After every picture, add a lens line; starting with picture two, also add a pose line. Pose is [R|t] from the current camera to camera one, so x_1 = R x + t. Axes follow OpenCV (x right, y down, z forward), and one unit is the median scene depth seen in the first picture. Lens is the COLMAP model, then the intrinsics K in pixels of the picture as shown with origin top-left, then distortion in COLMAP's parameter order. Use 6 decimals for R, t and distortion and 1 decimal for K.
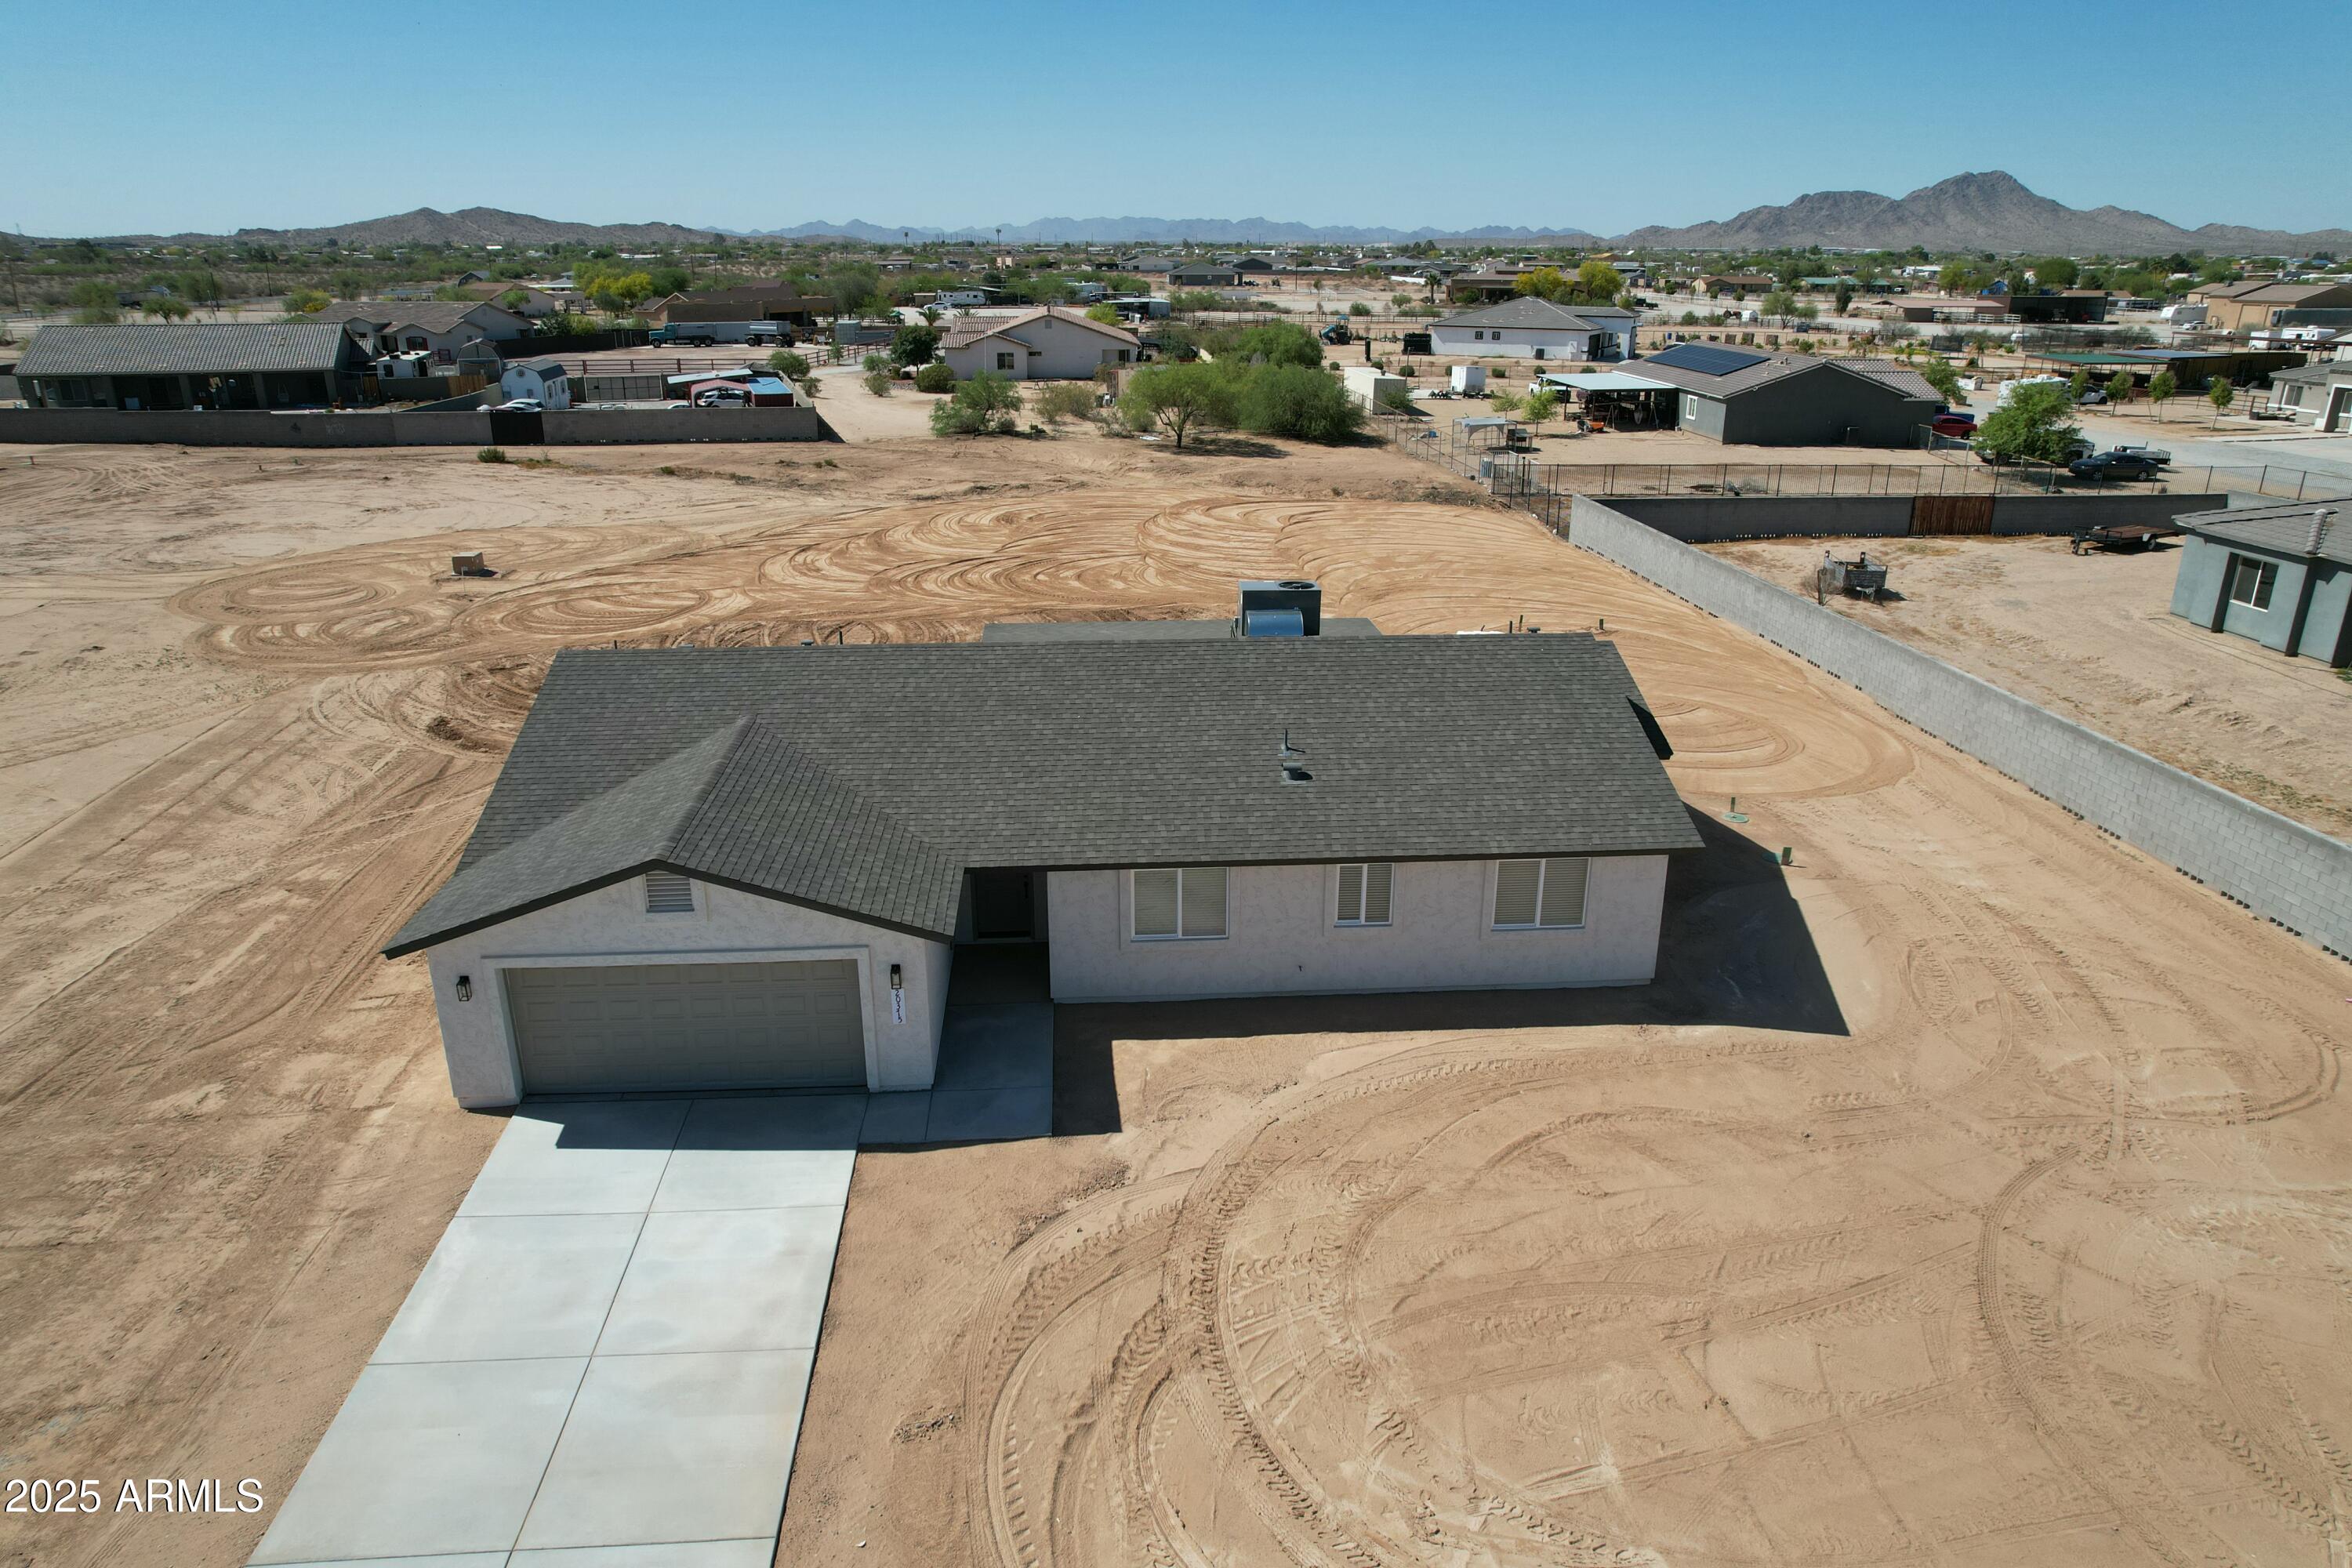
lens RADIAL K [[1501.6, 0, 1176.0], [0, 1501.6, 784.0], [0, 0, 1]] dist [0.000791, 0.000028]
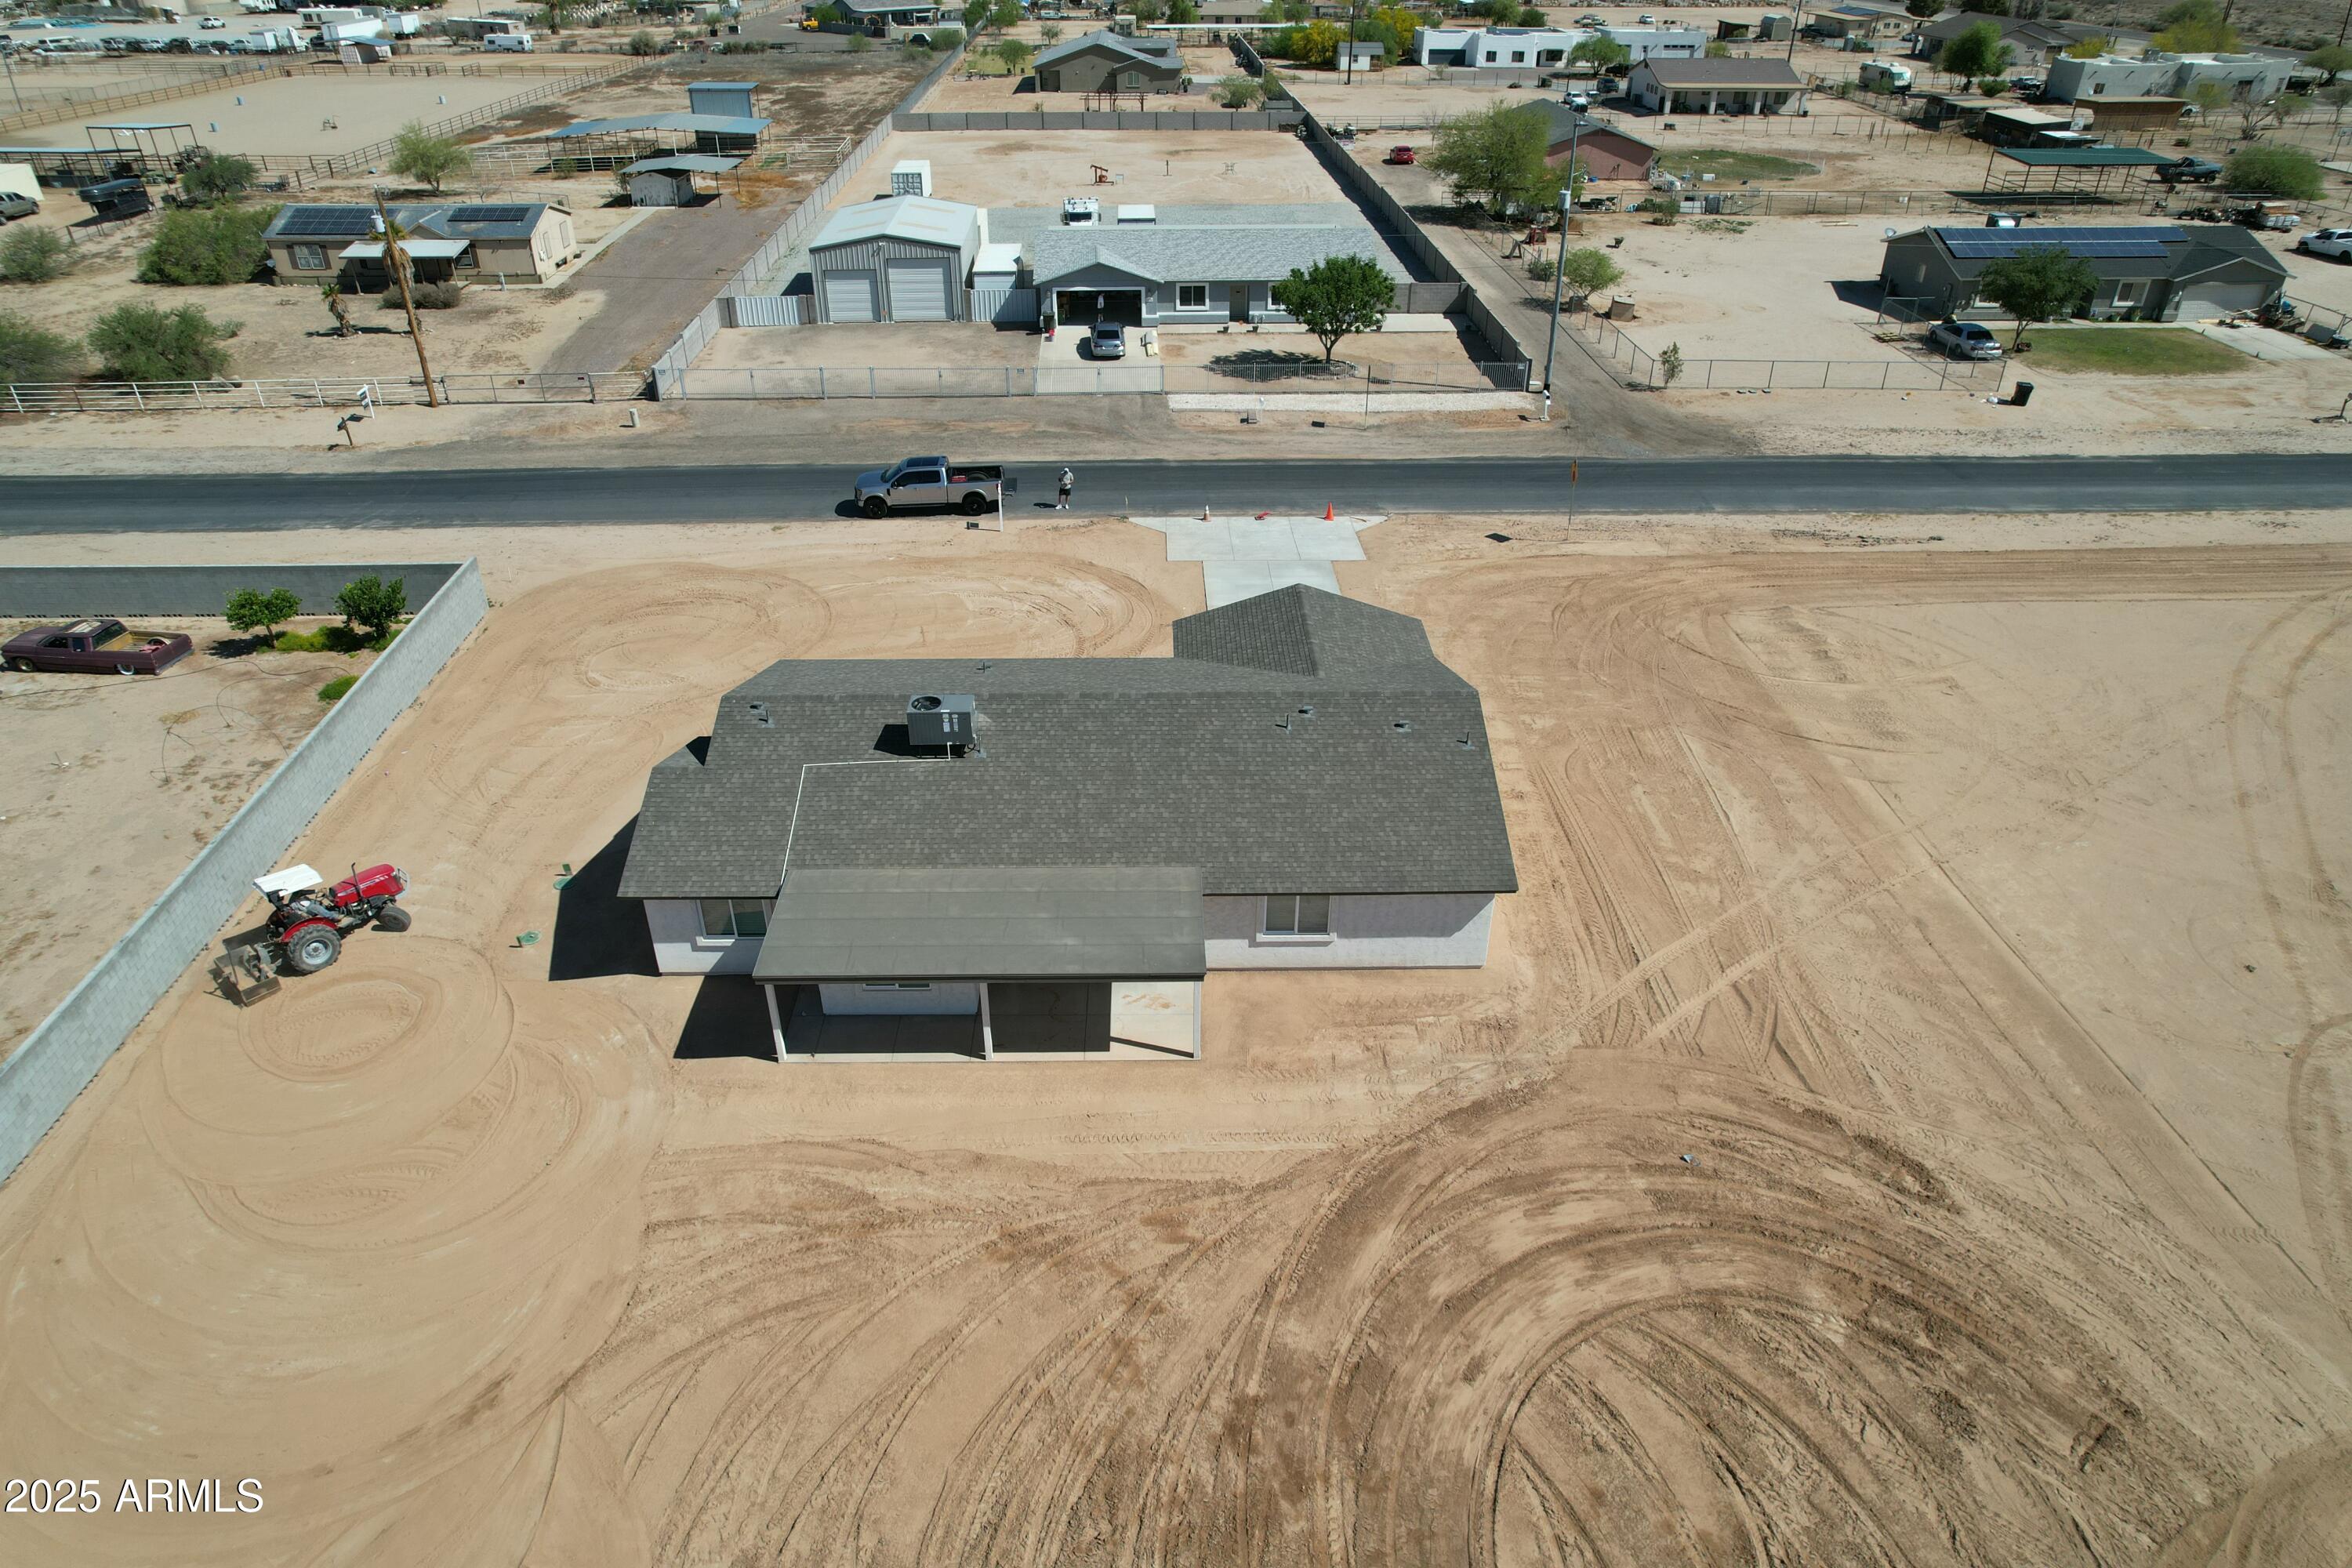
lens RADIAL K [[1501.6, 0, 1176.0], [0, 1501.6, 784.0], [0, 0, 1]] dist [0.000791, 0.000028]
pose [[-0.998530, -0.025679, 0.047740, -0.146480], [0.021053, 0.627841, 0.778057, -0.814634], [-0.049953, 0.777918, -0.626378, 1.416084]]
